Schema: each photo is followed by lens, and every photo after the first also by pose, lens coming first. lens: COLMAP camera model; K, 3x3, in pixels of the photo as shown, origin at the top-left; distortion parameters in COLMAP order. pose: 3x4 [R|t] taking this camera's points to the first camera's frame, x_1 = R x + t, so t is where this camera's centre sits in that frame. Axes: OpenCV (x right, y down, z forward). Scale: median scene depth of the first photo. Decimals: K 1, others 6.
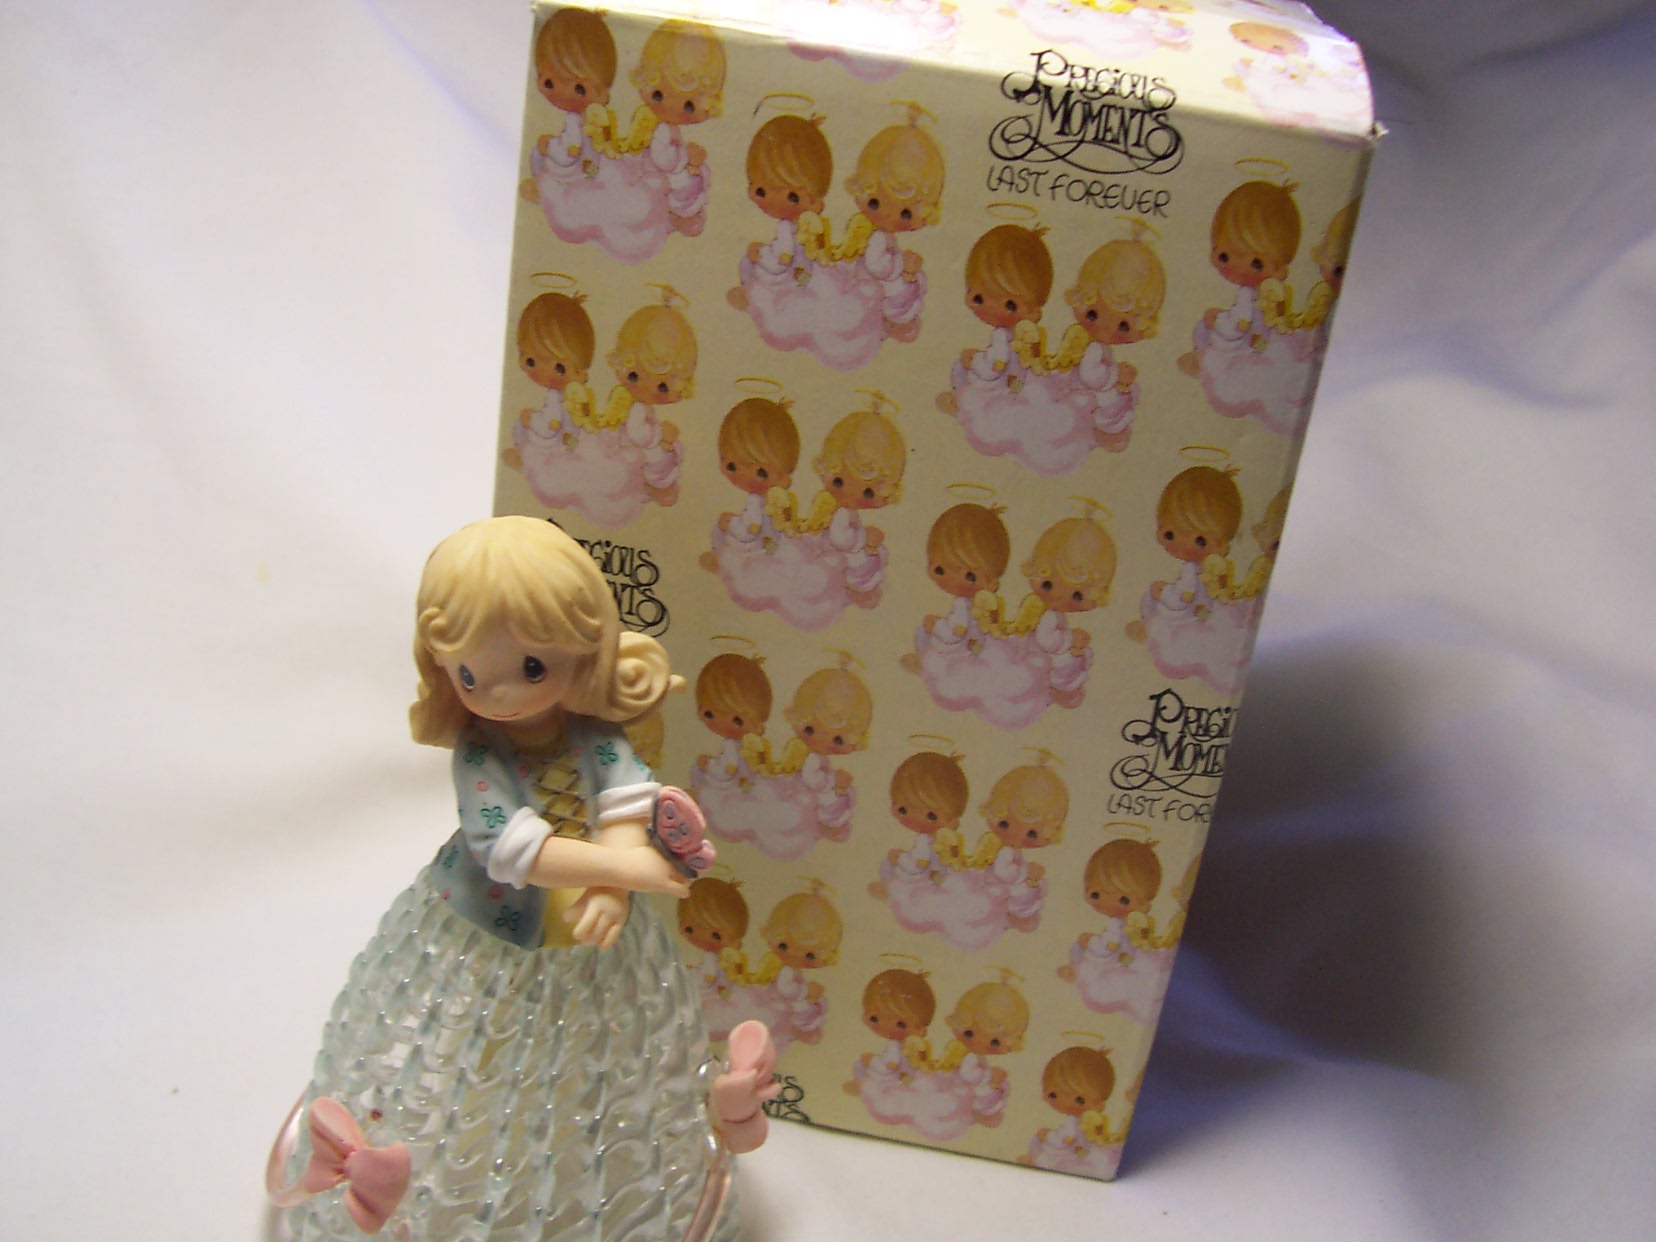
lens RADIAL K [[1698.1, 0, 828.0], [0, 1698.1, 621.0], [0, 0, 1]] dist [-0.181540, 0.008324]
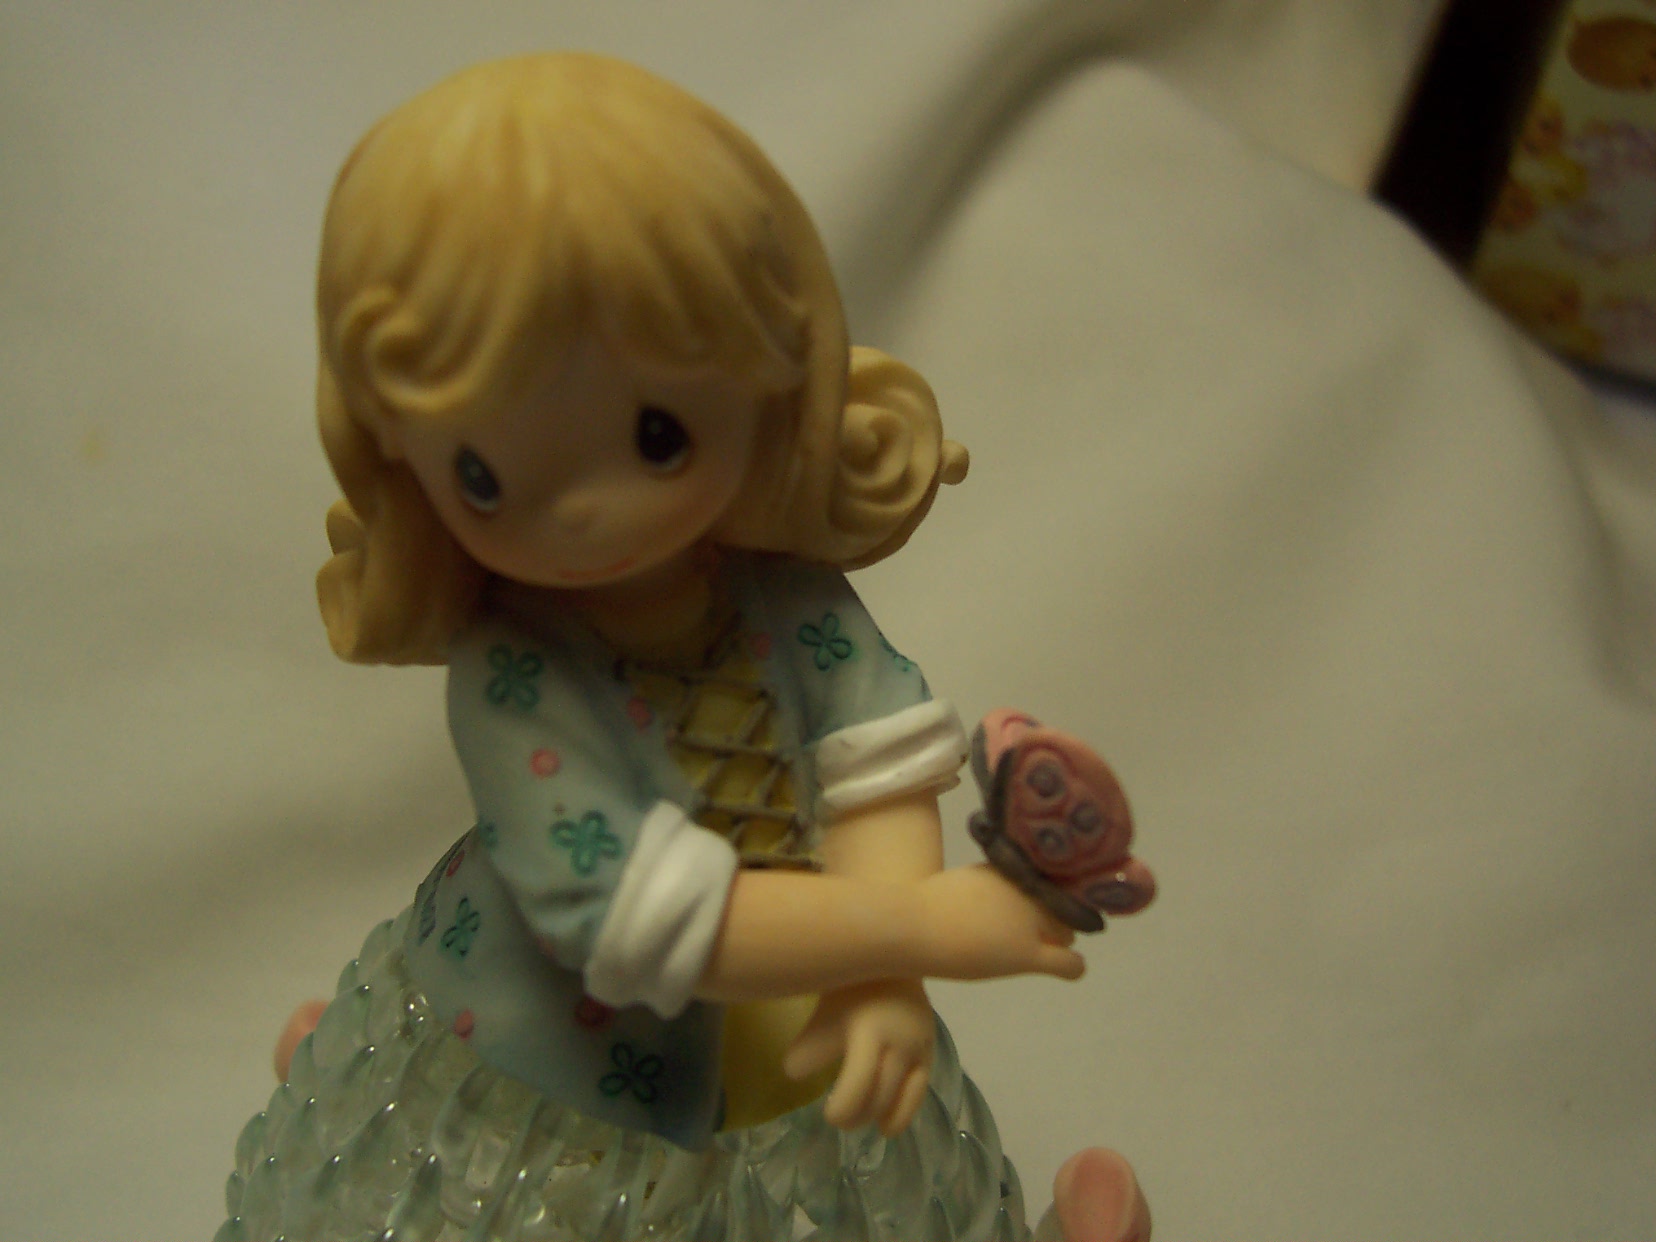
lens RADIAL K [[1698.1, 0, 828.0], [0, 1698.1, 621.0], [0, 0, 1]] dist [-0.181540, 0.008324]
pose [[0.990833, -0.090185, 0.100584, -0.176583], [0.078420, 0.990224, 0.115351, 0.027473], [-0.110004, -0.106405, 0.988219, 0.617221]]
